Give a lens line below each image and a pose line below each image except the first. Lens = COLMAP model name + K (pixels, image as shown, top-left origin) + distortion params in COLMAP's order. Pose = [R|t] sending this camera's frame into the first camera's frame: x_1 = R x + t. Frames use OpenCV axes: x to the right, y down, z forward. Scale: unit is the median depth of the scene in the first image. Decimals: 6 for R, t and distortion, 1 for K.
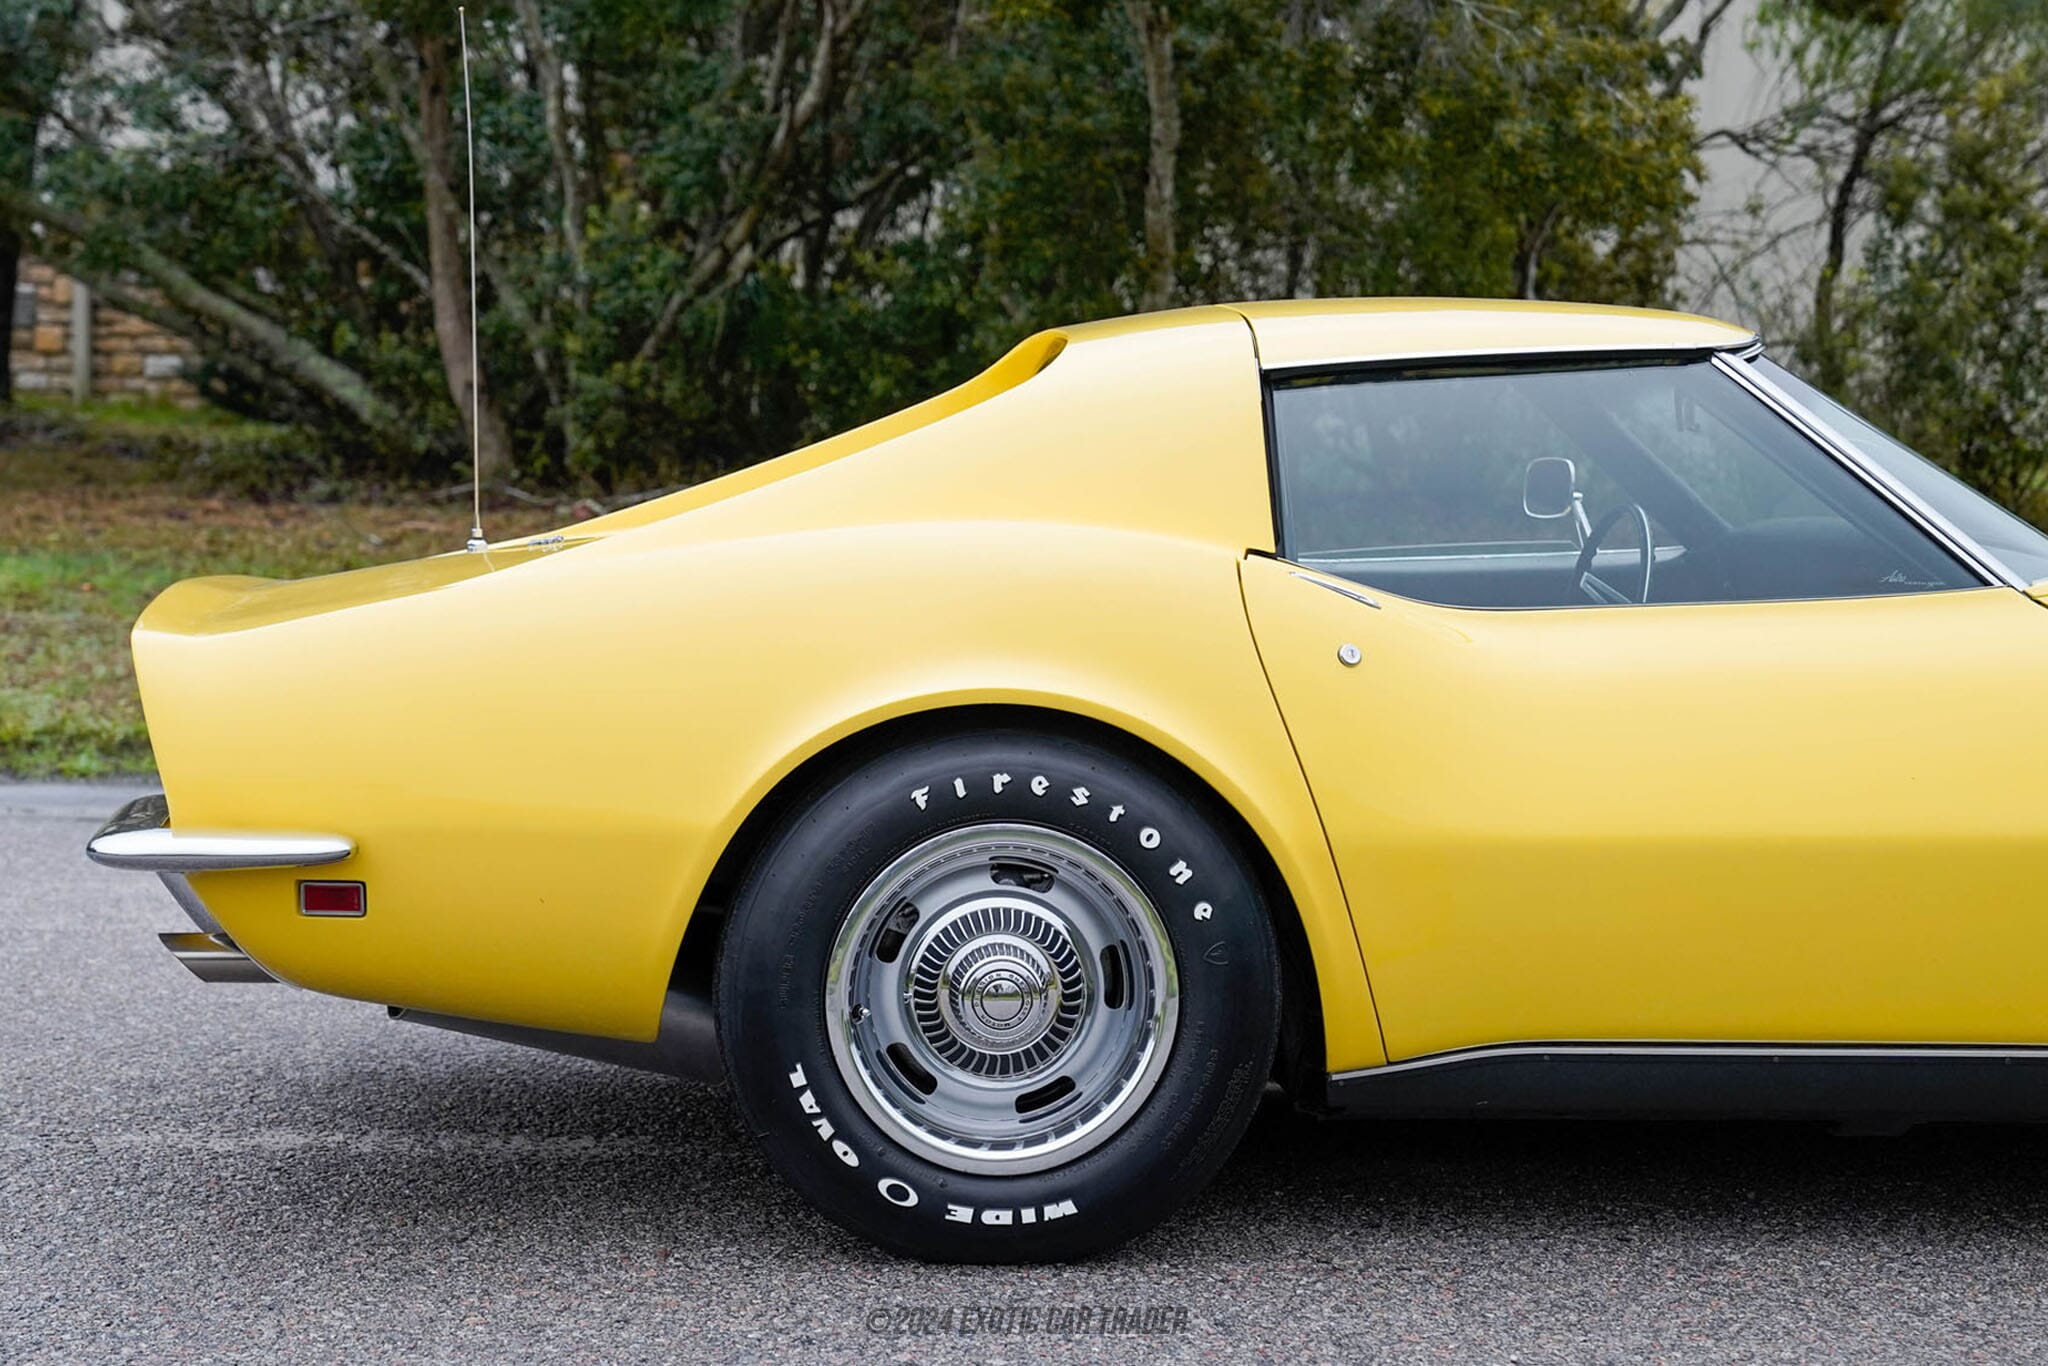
lens RADIAL K [[3301.7, 0, 1029.4], [0, 3301.7, 696.1], [0, 0, 1]] dist [0.171674, 0.000000]
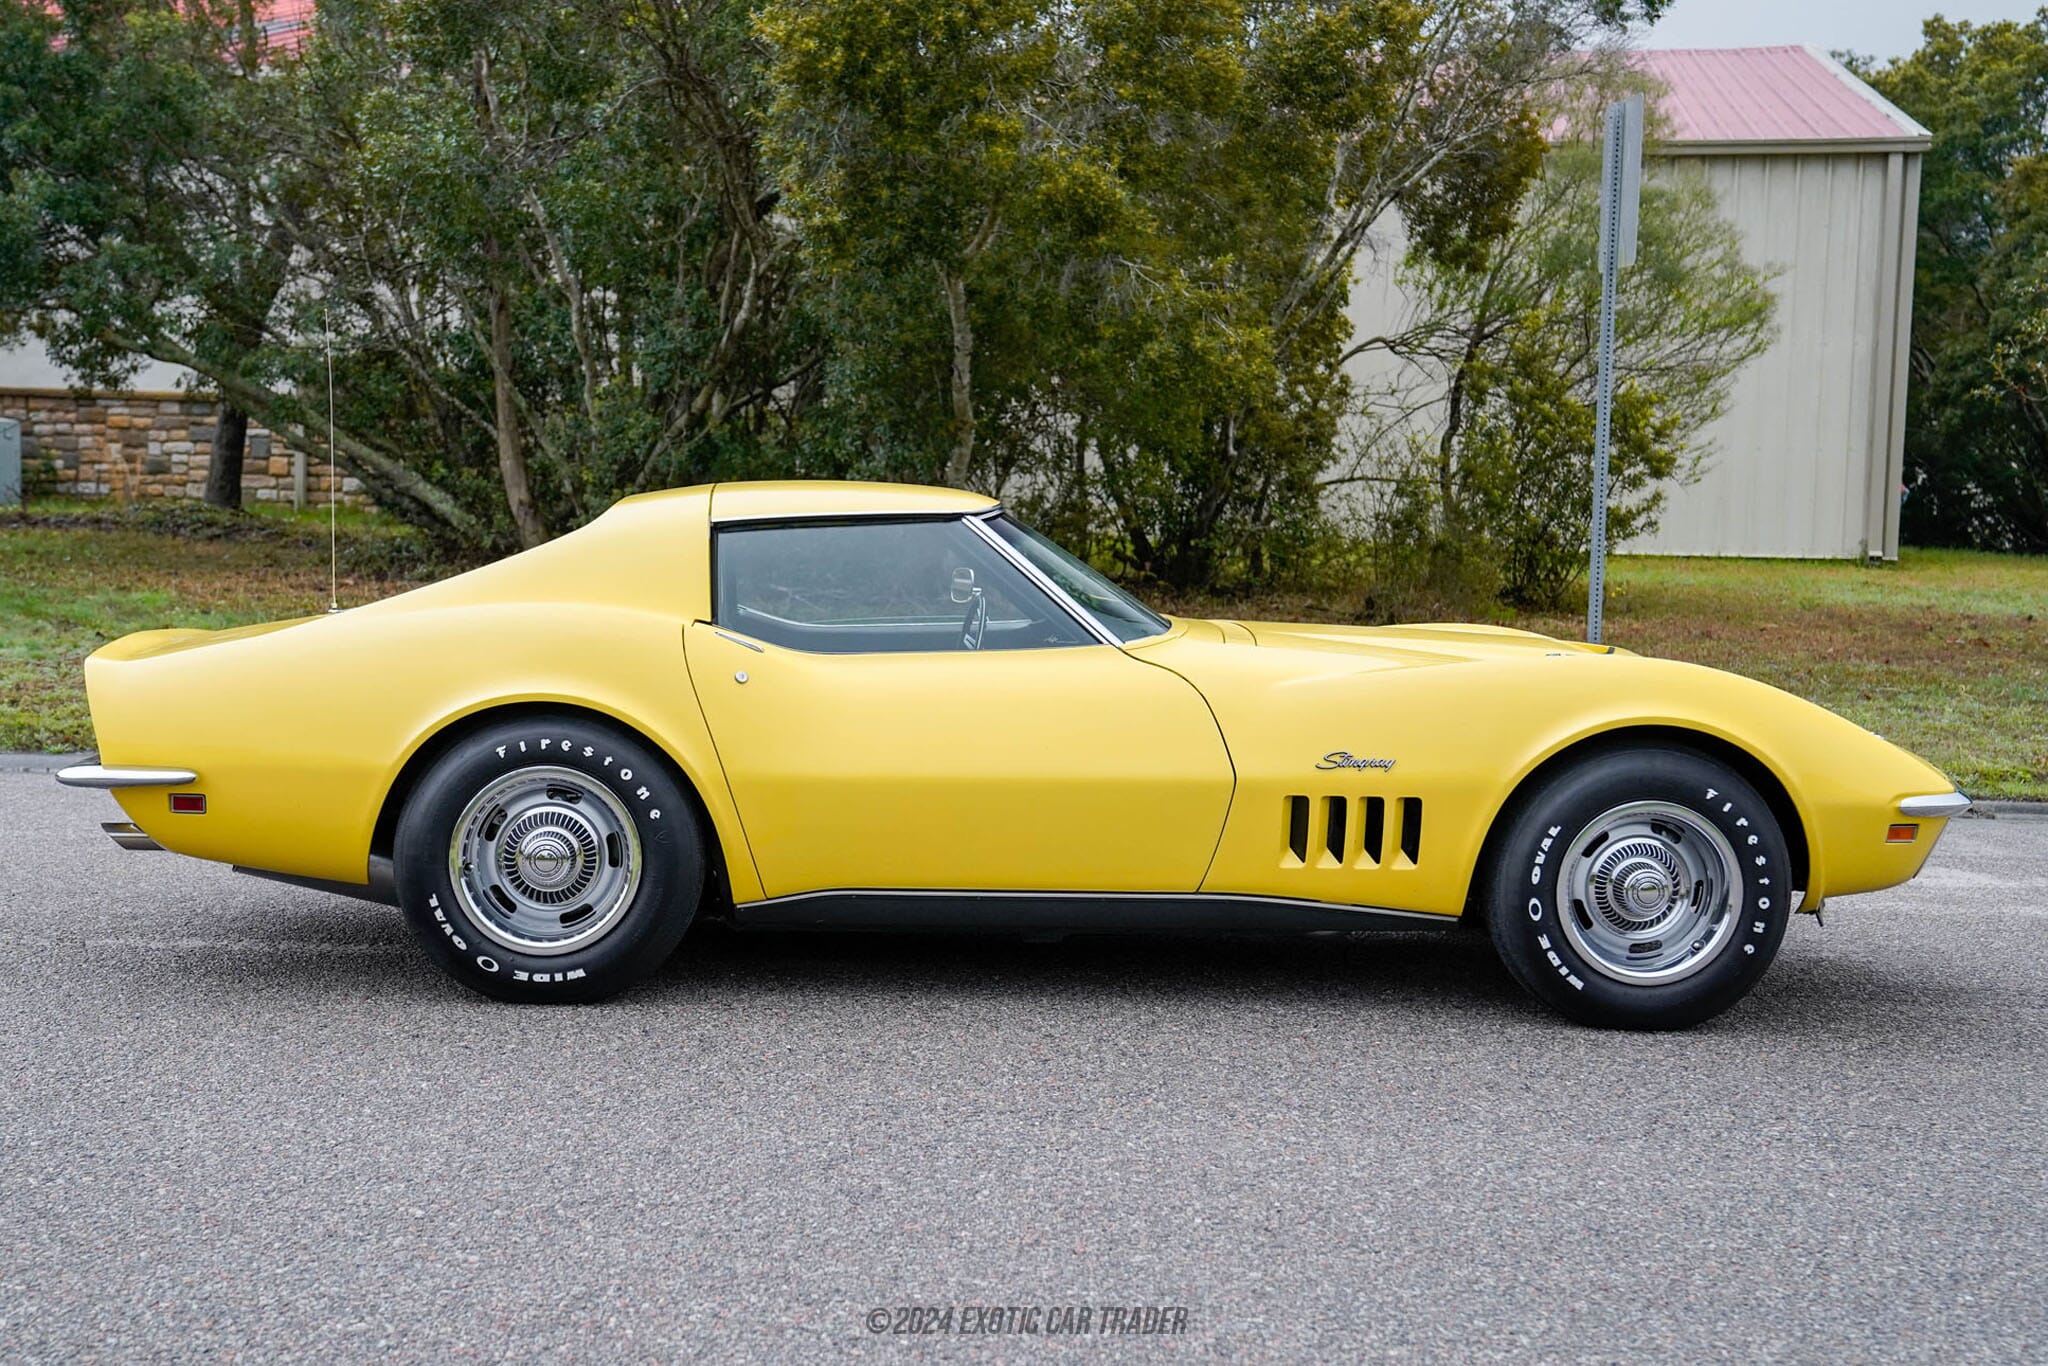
lens RADIAL K [[2458.0, 0, 1036.5], [0, 2458.0, 669.9], [0, 0, 1]] dist [0.094179, 0.000000]
pose [[0.999835, 0.008731, -0.015950, 0.225969], [-0.009061, 0.999744, -0.020755, 0.008417], [0.015765, 0.020896, 0.999657, -0.301478]]
